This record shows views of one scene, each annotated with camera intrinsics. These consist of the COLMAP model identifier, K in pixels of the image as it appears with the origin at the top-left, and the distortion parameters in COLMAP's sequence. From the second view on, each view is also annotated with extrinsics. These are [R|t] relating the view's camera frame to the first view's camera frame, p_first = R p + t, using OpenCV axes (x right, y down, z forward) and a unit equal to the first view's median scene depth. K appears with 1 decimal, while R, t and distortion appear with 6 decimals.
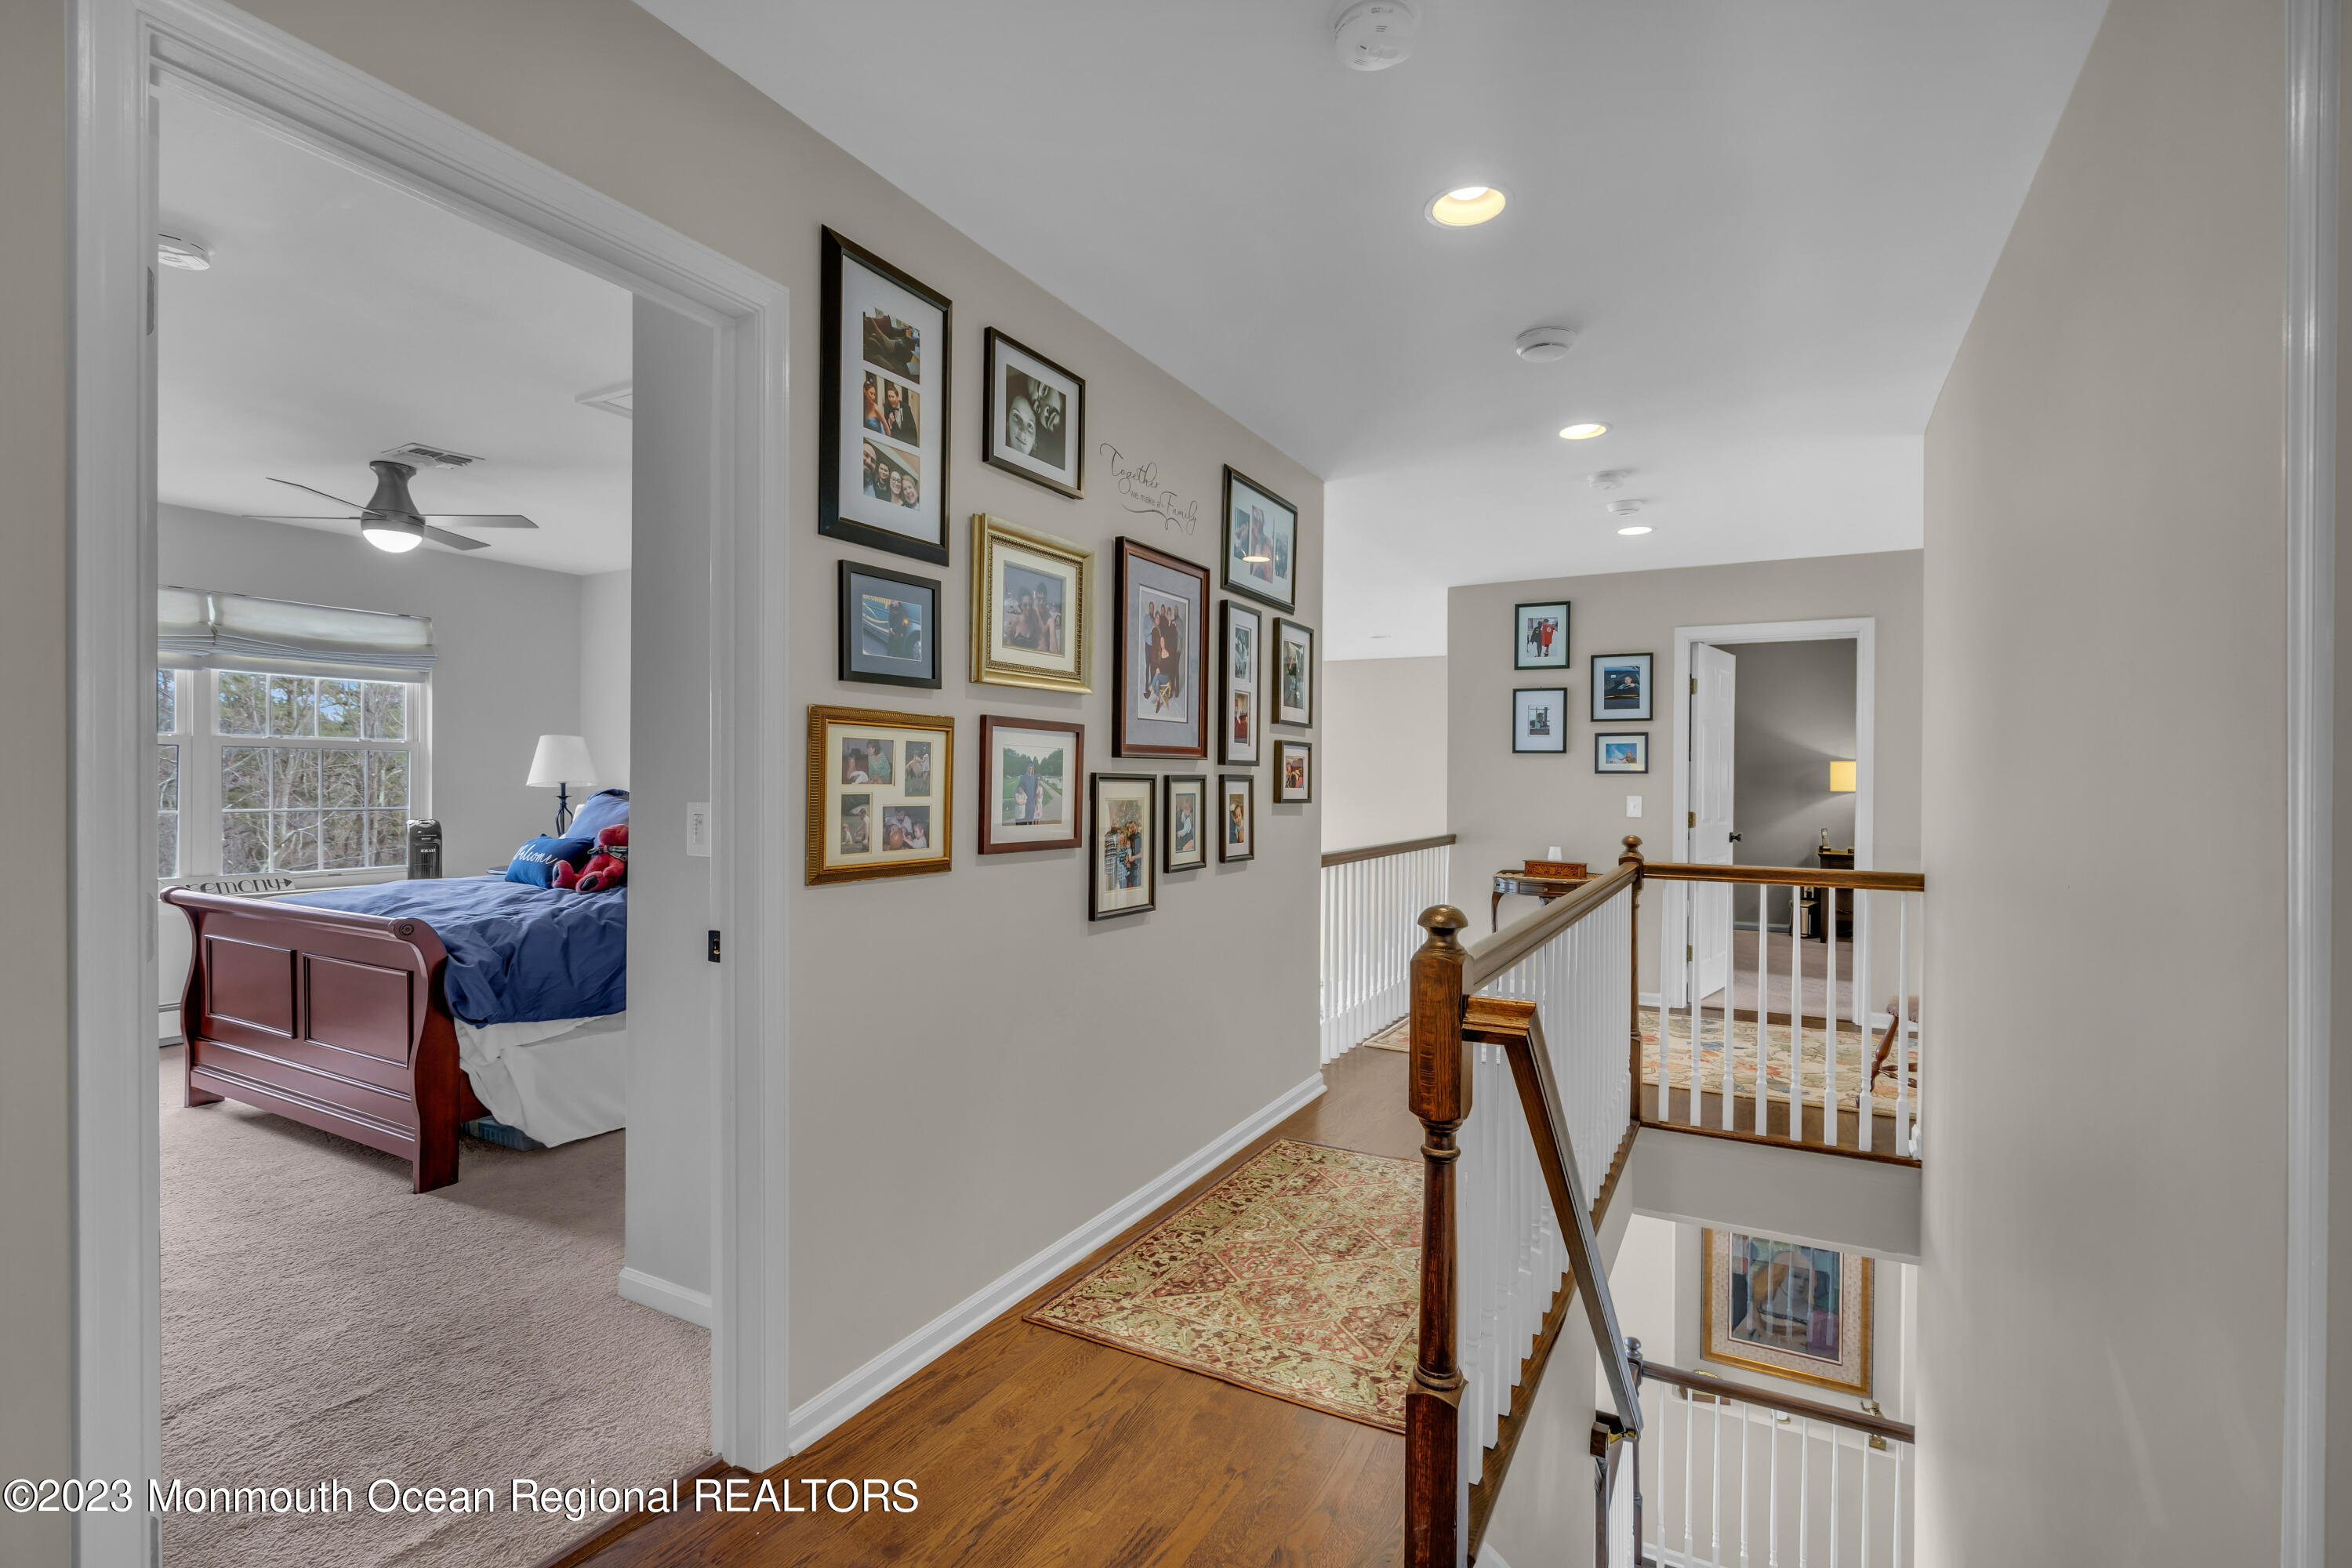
lens RADIAL K [[1074.2, 0, 1180.0], [0, 1074.2, 778.0], [0, 0, 1]] dist [-0.005553, 0.002119]
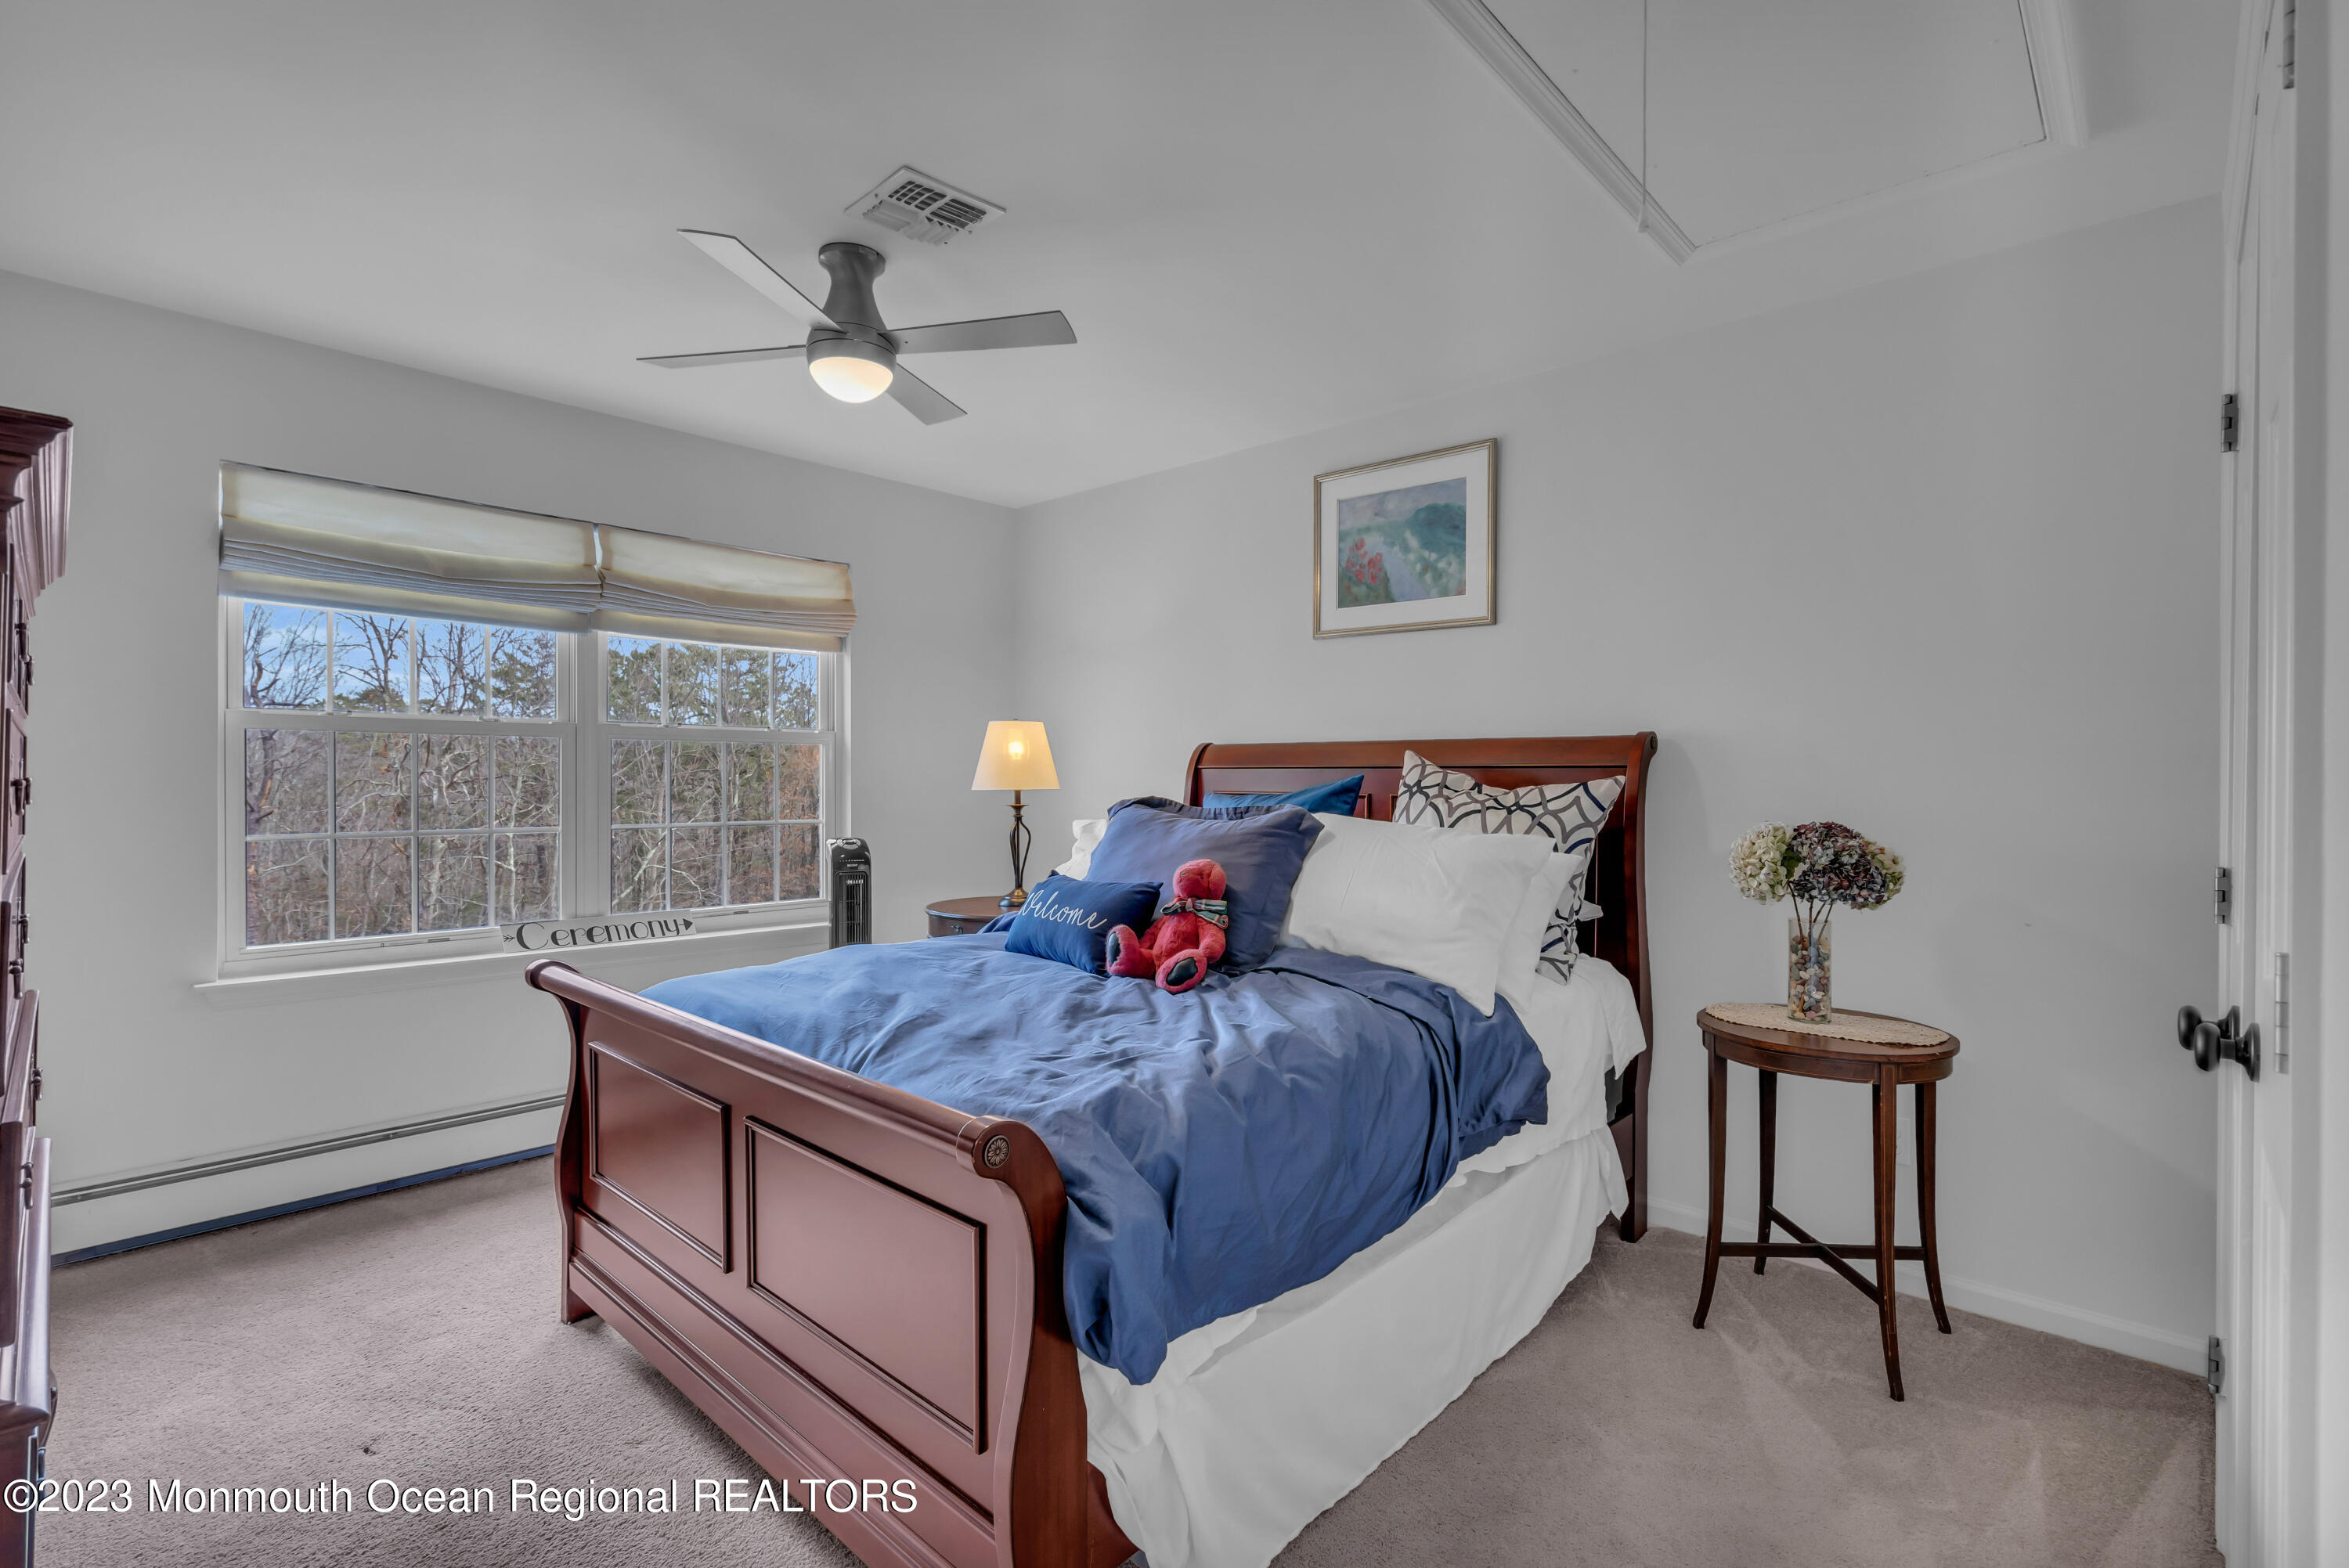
lens RADIAL K [[1072.7, 0, 1168.4], [0, 1072.7, 790.0], [0, 0, 1]] dist [-0.005553, 0.002119]
pose [[0.968823, 0.001170, -0.247750, -0.404748], [0.000620, 0.999974, 0.007148, 0.001668], [0.247752, -0.007078, 0.968798, 0.452712]]
